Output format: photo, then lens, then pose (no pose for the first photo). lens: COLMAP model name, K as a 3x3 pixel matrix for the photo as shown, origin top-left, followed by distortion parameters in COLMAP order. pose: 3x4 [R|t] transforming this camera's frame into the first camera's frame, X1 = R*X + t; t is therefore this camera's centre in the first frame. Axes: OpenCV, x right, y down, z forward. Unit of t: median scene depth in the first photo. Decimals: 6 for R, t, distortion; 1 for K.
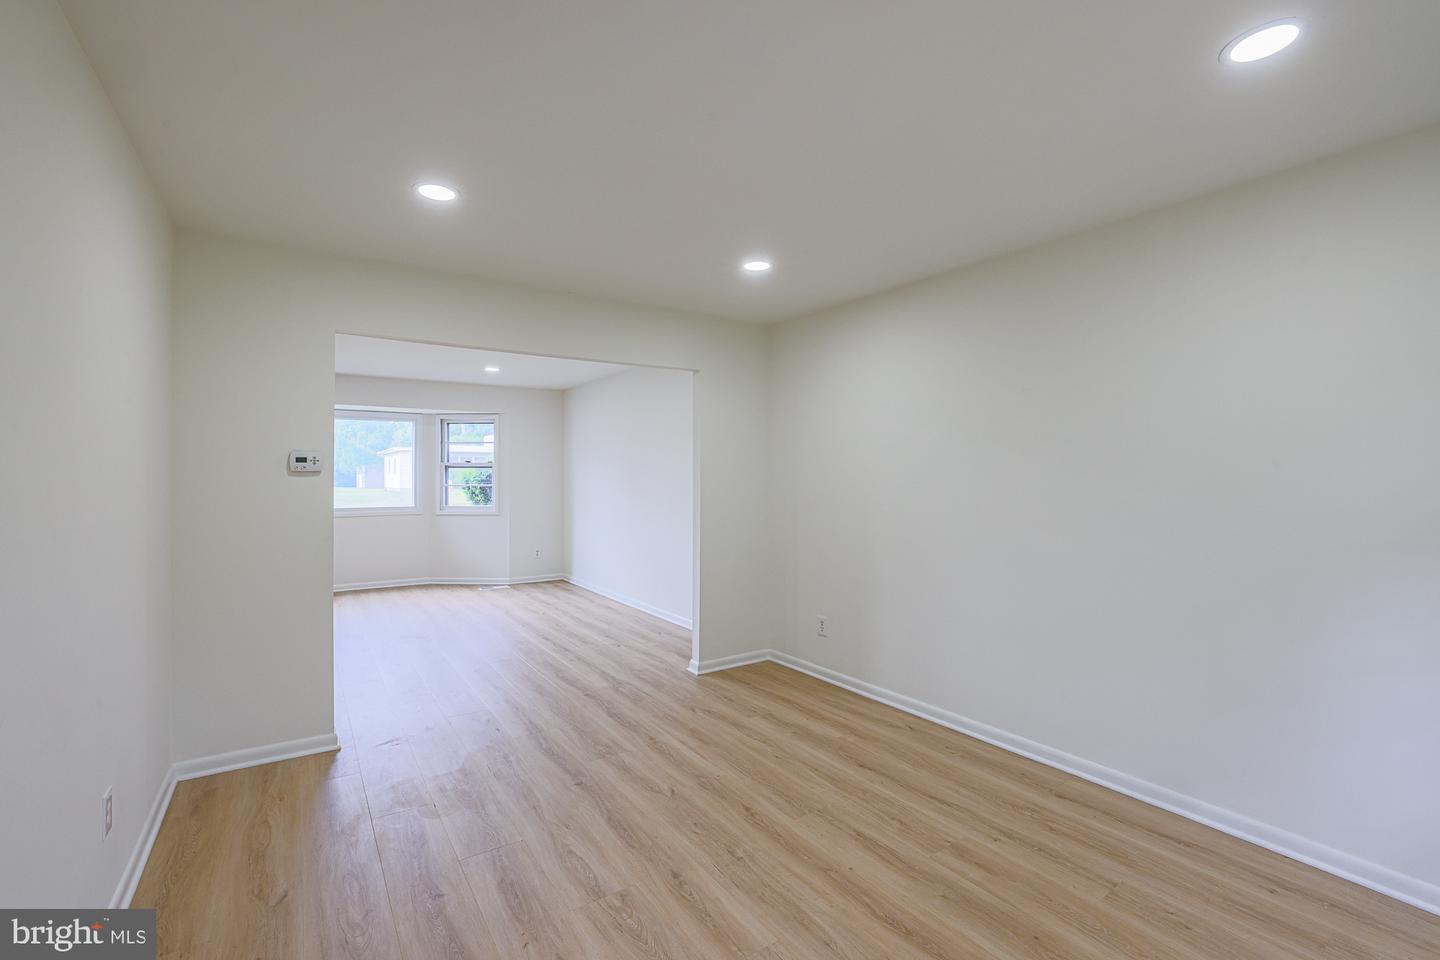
lens RADIAL K [[623.1, 0, 718.4], [0, 623.1, 471.7], [0, 0, 1]] dist [-0.044167, 0.018718]
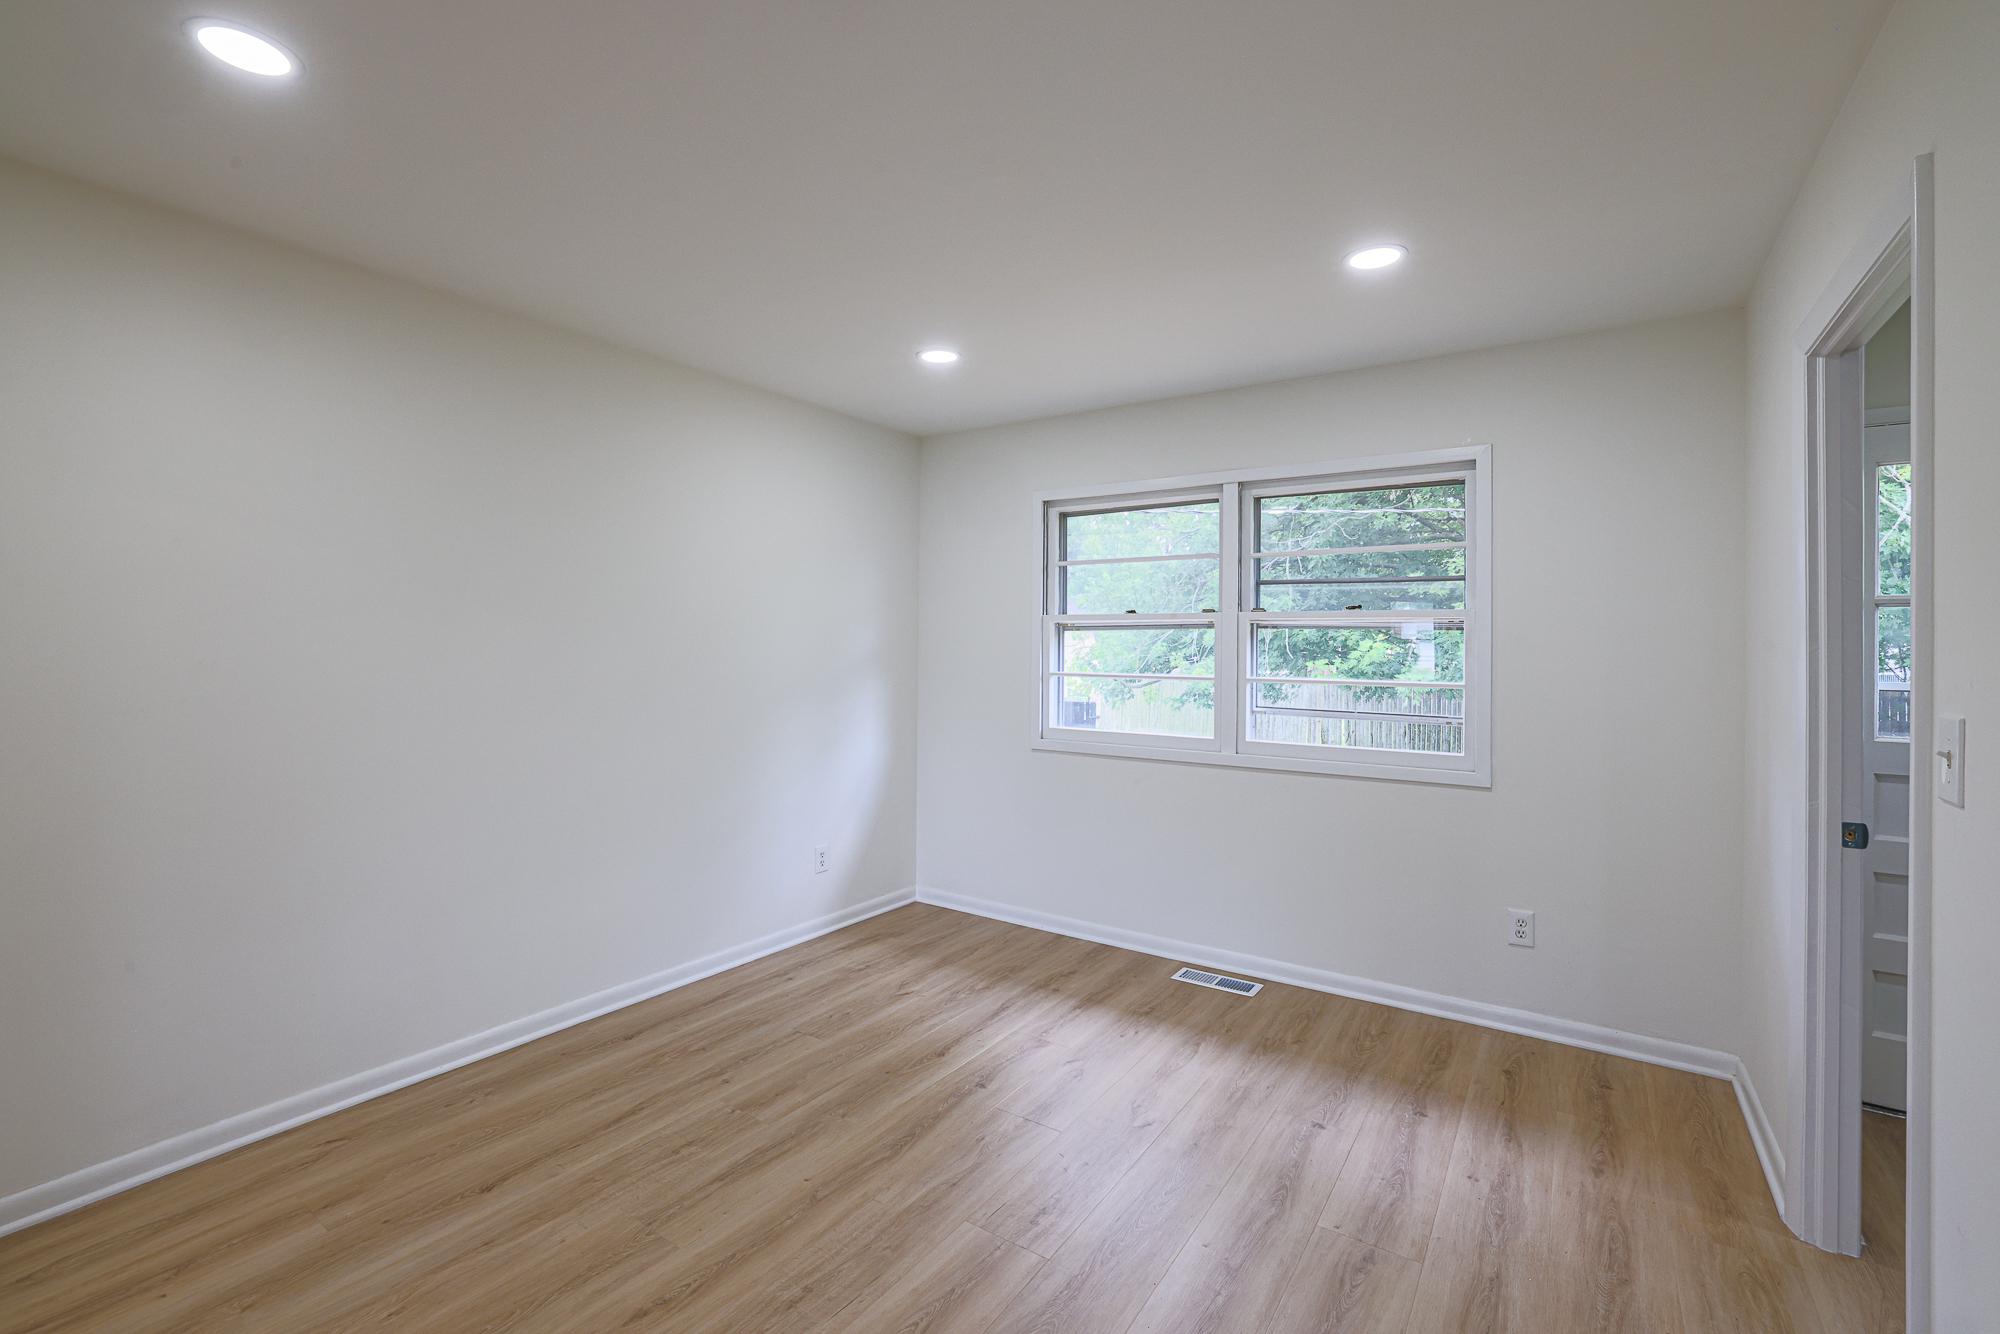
lens RADIAL K [[865.4, 0, 997.8], [0, 865.4, 655.4], [0, 0, 1]] dist [-0.044167, 0.018718]
pose [[-0.355676, -0.018523, 0.934426, -0.710270], [-0.015581, 0.999782, 0.013888, -0.000228], [-0.934480, -0.009619, -0.355887, 1.012525]]
